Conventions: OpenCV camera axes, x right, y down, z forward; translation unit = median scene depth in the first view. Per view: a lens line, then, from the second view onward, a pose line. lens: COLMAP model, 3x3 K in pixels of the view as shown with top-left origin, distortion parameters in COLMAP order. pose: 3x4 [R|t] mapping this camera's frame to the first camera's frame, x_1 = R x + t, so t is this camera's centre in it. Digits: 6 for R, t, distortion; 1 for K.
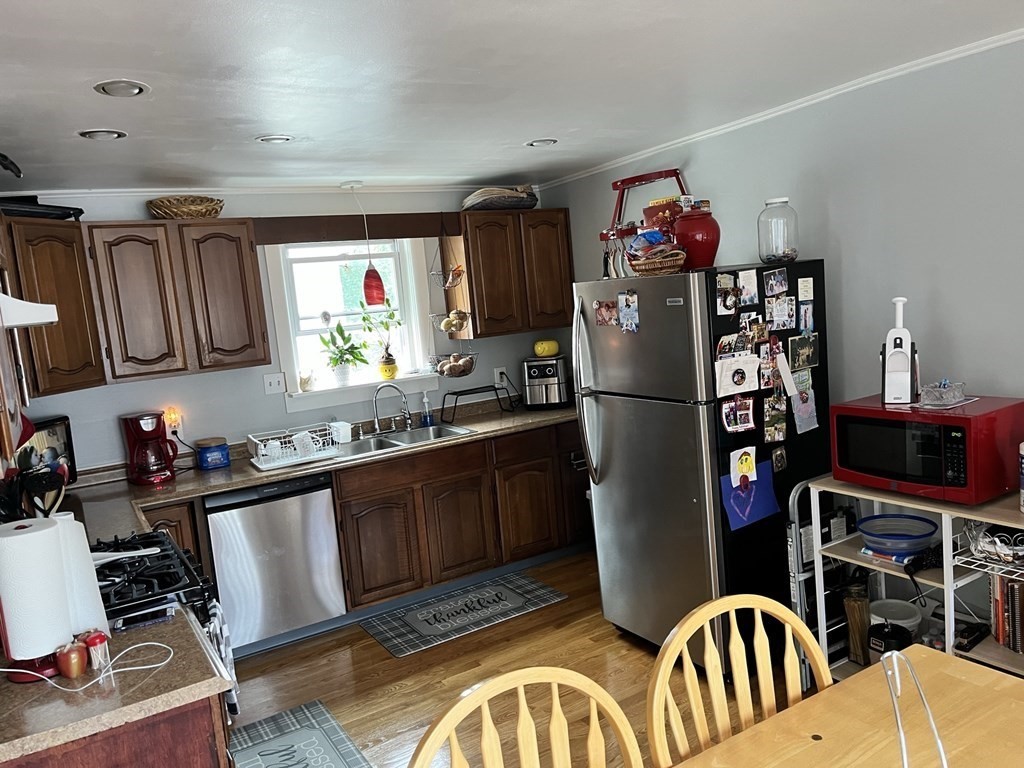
lens RADIAL K [[775.7, 0, 513.0], [0, 775.7, 391.3], [0, 0, 1]] dist [0.071874, -0.106089]
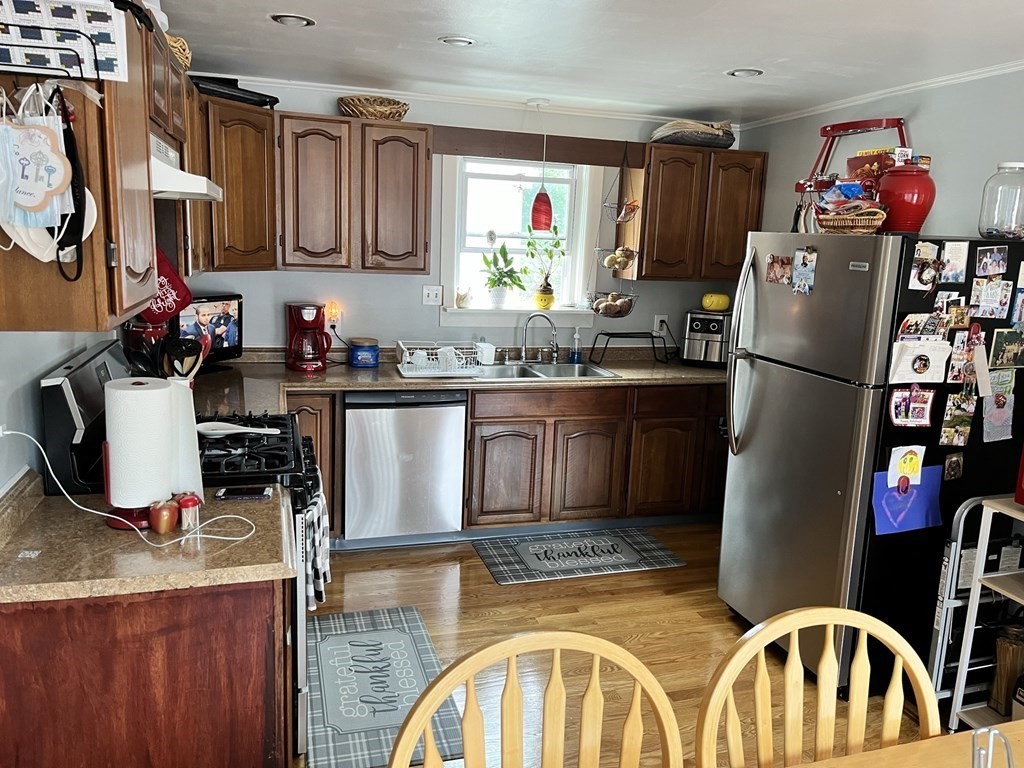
lens RADIAL K [[775.7, 0, 514.2], [0, 775.7, 382.0], [0, 0, 1]] dist [0.071874, -0.106089]
pose [[0.961169, 0.174955, -0.213412, 0.039475], [-0.161133, 0.983630, 0.080667, 0.003032], [0.224032, -0.043147, 0.973626, 0.047144]]
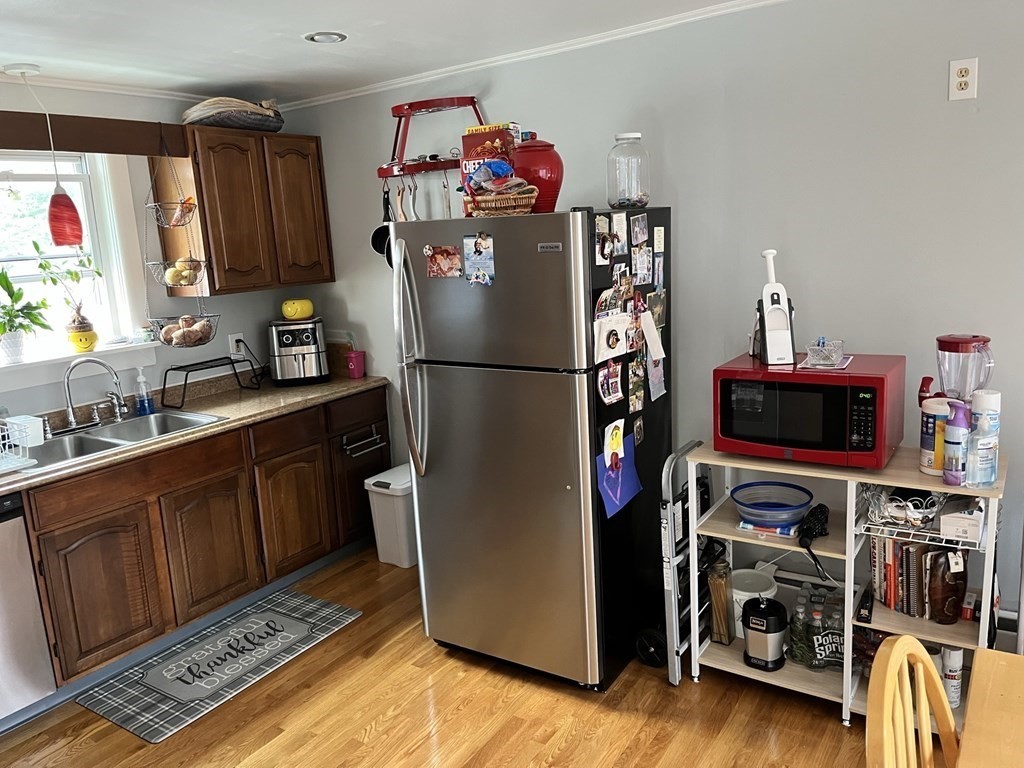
lens RADIAL K [[775.7, 0, 508.3], [0, 775.7, 385.2], [0, 0, 1]] dist [0.071874, -0.106089]
pose [[0.905888, -0.042290, 0.421401, -0.149949], [0.027387, 0.998769, 0.041360, -0.005401], [-0.422631, -0.025927, 0.905931, 0.236700]]
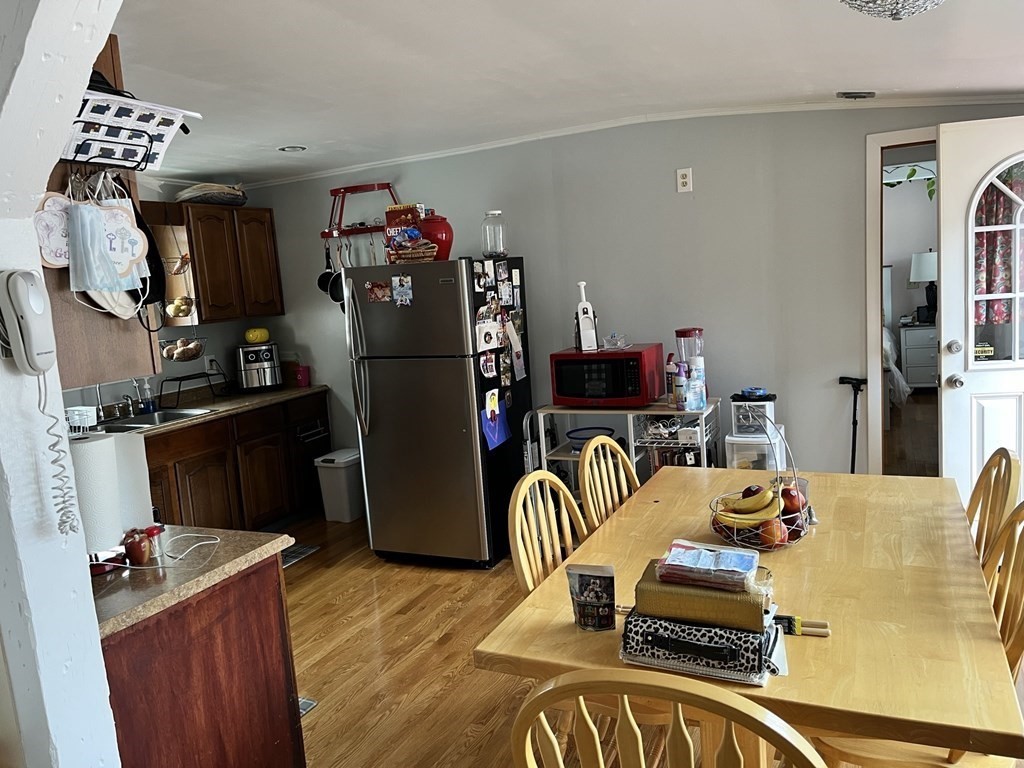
lens RADIAL K [[775.7, 0, 510.9], [0, 775.7, 379.8], [0, 0, 1]] dist [0.071874, -0.106089]
pose [[0.839970, -0.041273, 0.541061, -0.358865], [0.064727, 0.997605, -0.024386, 0.078654], [-0.538758, 0.055504, 0.840630, -0.141544]]
